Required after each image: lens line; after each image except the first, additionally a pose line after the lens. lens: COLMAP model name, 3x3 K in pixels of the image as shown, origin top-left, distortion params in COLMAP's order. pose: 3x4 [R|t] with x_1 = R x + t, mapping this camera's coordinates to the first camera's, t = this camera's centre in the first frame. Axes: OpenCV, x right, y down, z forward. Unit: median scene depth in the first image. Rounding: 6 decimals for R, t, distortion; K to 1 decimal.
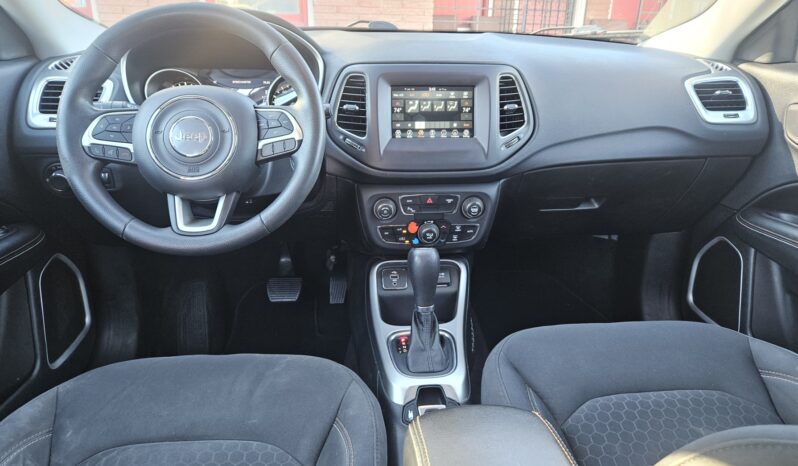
lens RADIAL K [[531.0, 0, 399.0], [0, 531.0, 233.0], [0, 0, 1]] dist [0.000476, -0.002200]
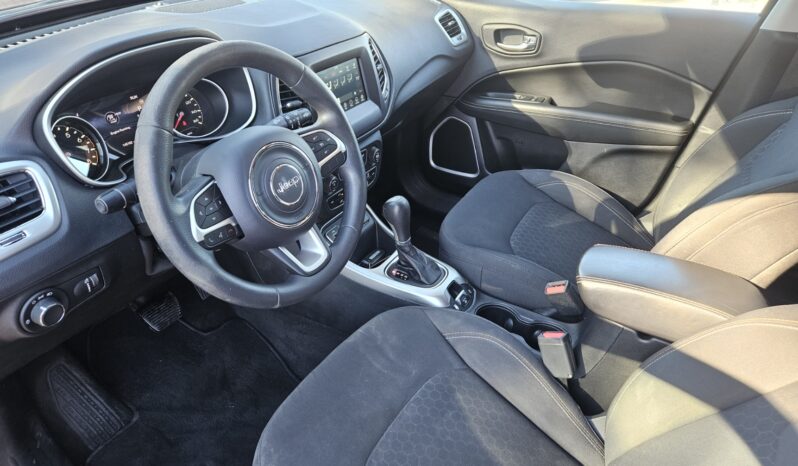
lens RADIAL K [[531.0, 0, 399.0], [0, 531.0, 233.0], [0, 0, 1]] dist [0.000476, -0.002200]
pose [[0.592068, -0.439679, 0.675380, -0.748463], [0.299243, 0.898084, 0.322332, -0.267846], [-0.748271, 0.011261, 0.663298, 0.141969]]
